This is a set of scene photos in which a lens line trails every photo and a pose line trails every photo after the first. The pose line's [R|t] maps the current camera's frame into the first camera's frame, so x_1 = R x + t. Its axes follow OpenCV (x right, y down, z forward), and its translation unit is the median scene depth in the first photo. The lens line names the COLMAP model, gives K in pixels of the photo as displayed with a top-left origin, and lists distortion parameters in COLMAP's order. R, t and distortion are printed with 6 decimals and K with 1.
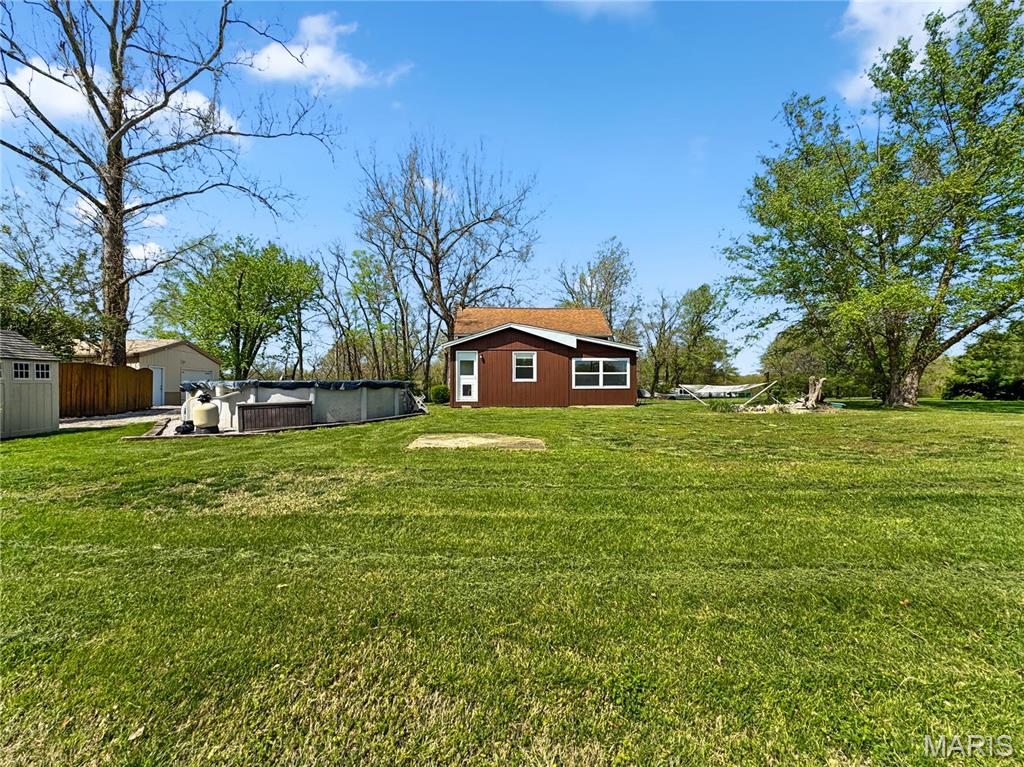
lens RADIAL K [[417.0, 0, 507.3], [0, 417.0, 386.6], [0, 0, 1]] dist [-0.010744, 0.002054]
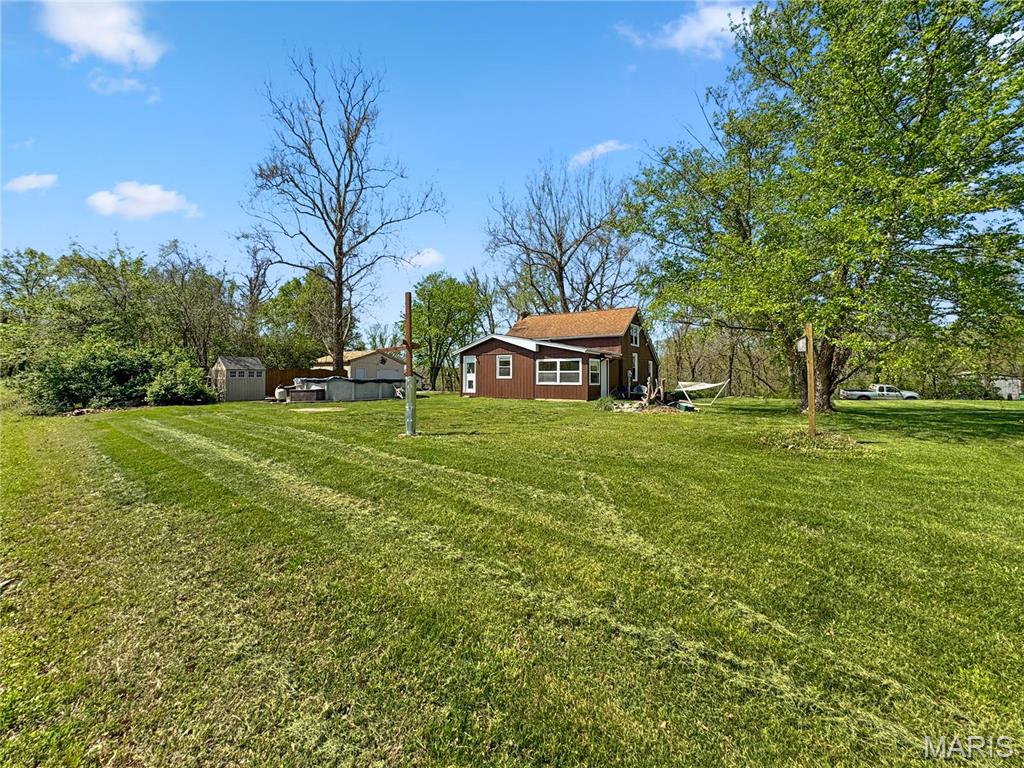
lens RADIAL K [[417.0, 0, 503.9], [0, 417.0, 374.7], [0, 0, 1]] dist [-0.010744, 0.002054]
pose [[0.788330, 0.002543, -0.615248, 0.828092], [-0.005070, 0.999984, -0.002362, -0.020154], [0.615232, 0.004981, 0.788330, -0.016045]]
